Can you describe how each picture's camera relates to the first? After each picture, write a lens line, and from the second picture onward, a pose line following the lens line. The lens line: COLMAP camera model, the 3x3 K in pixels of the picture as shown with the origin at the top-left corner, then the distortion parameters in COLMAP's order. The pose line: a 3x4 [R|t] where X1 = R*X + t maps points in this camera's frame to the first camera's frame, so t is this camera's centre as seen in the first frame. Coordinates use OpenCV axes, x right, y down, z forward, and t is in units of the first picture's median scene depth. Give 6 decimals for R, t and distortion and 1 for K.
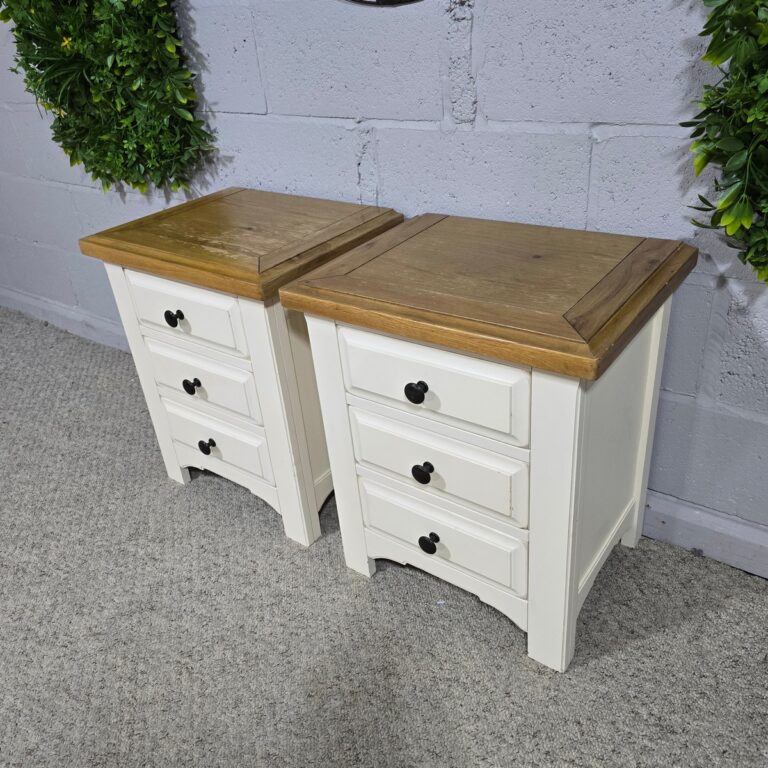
lens RADIAL K [[687.3, 0, 384.0], [0, 687.3, 384.0], [0, 0, 1]] dist [0.070179, -0.088637]
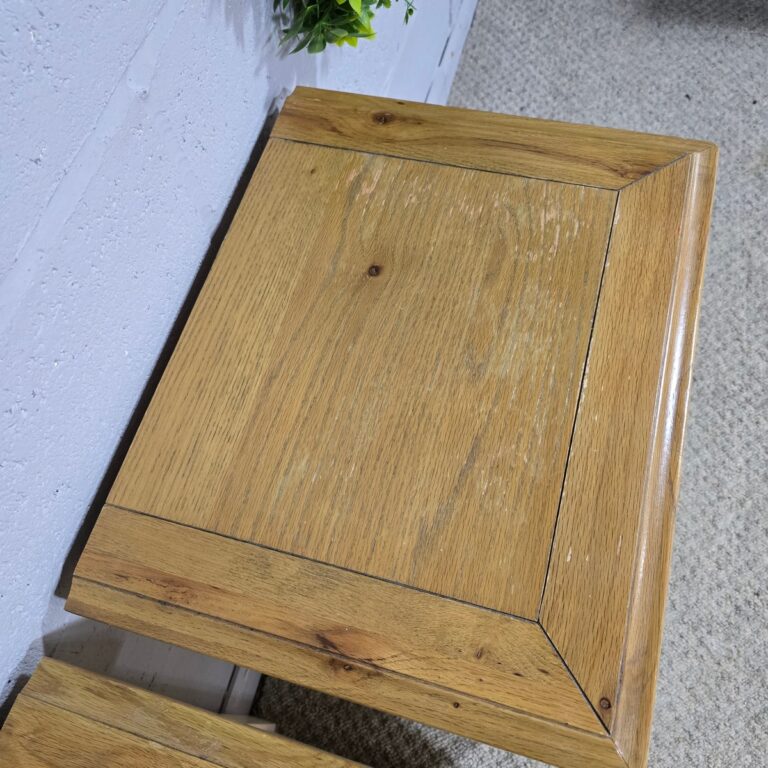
lens RADIAL K [[690.6, 0, 386.0], [0, 690.6, 389.0], [0, 0, 1]] dist [0.061858, -0.070271]
pose [[-0.337898, -0.794219, 0.505016, -0.108175], [0.573506, 0.251707, 0.779573, -0.489033], [-0.746268, 0.553046, 0.370438, 0.715717]]
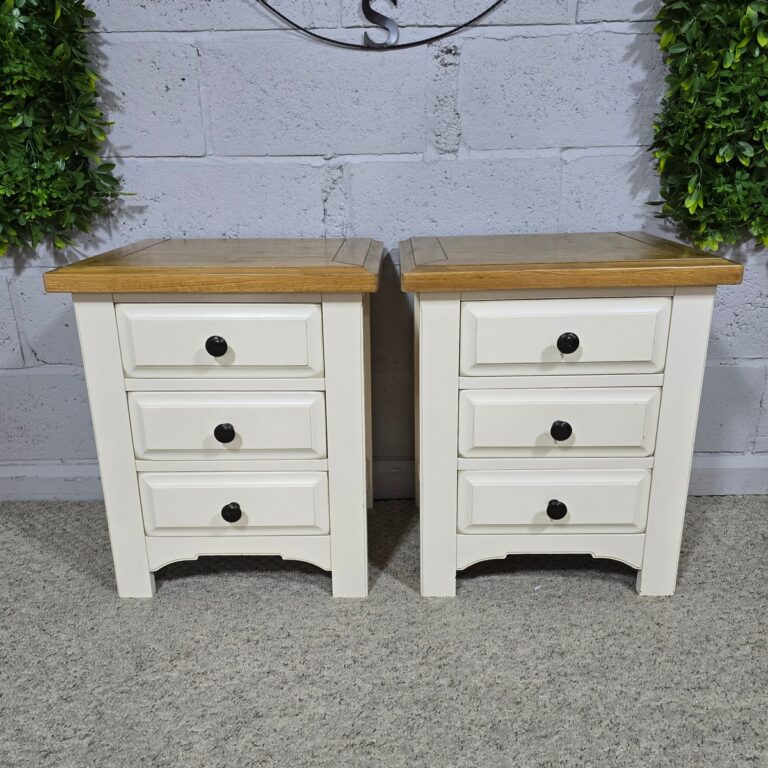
lens RADIAL K [[690.6, 0, 386.0], [0, 690.6, 389.0], [0, 0, 1]] dist [0.061858, -0.070271]
pose [[0.810231, -0.117648, 0.574181, -0.645074], [0.248848, 0.956016, -0.155267, 0.141907], [-0.530660, 0.268686, 0.803871, 0.228385]]
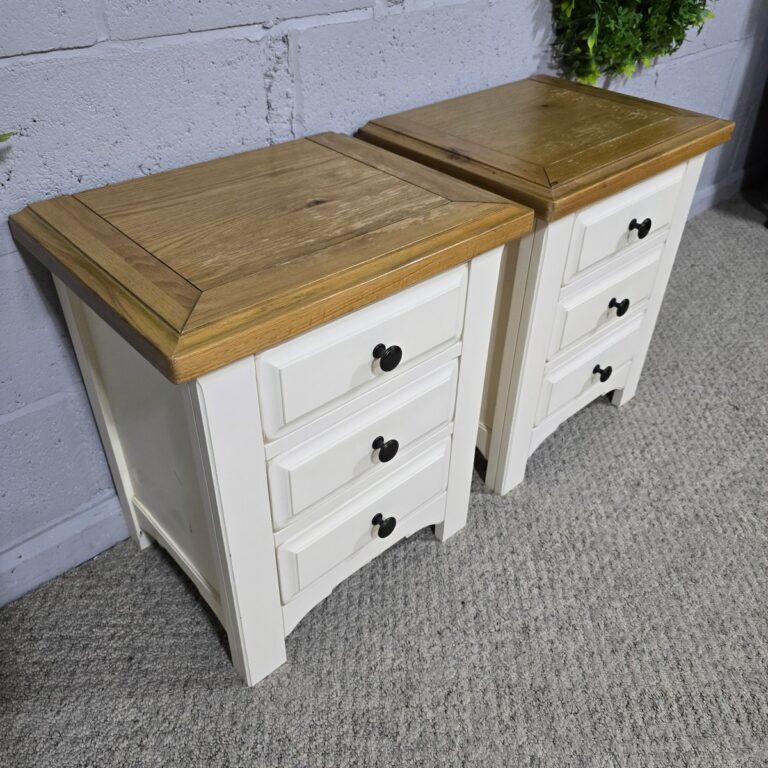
lens RADIAL K [[695.5, 0, 399.5], [0, 695.5, 372.3], [0, 0, 1]] dist [0.058832, -0.073427]
pose [[0.178413, -0.511485, 0.840567, -0.865911], [0.464602, 0.796836, 0.386262, -0.333268], [-0.867360, 0.321615, 0.379802, 0.771138]]
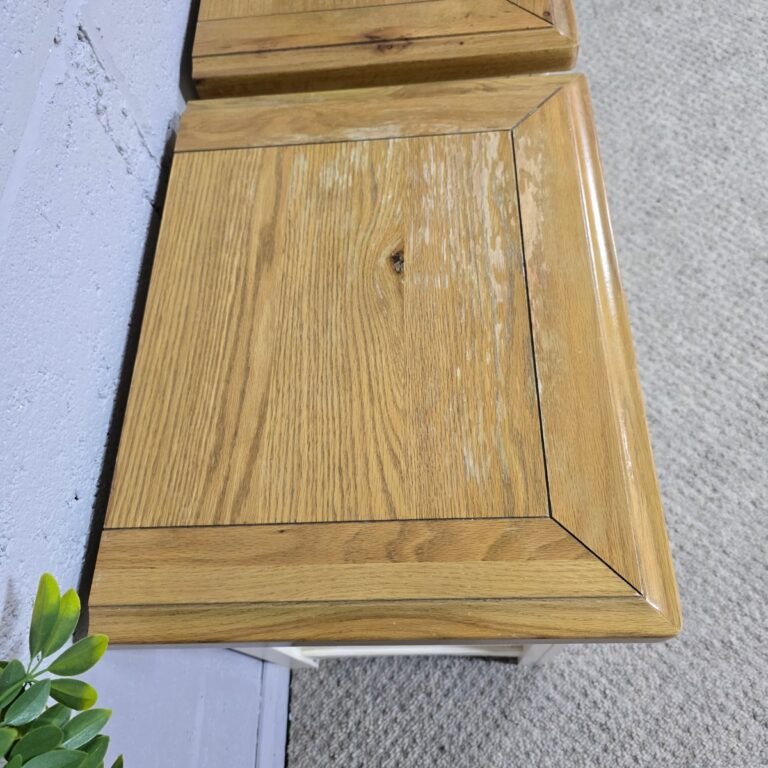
lens RADIAL K [[695.5, 0, 399.5], [0, 695.5, 372.3], [0, 0, 1]] dist [0.058832, -0.073427]
pose [[-0.589068, -0.648636, 0.481943, -0.481759], [0.524906, 0.146307, 0.838492, -0.616298], [-0.614388, 0.746904, 0.254288, 0.990116]]
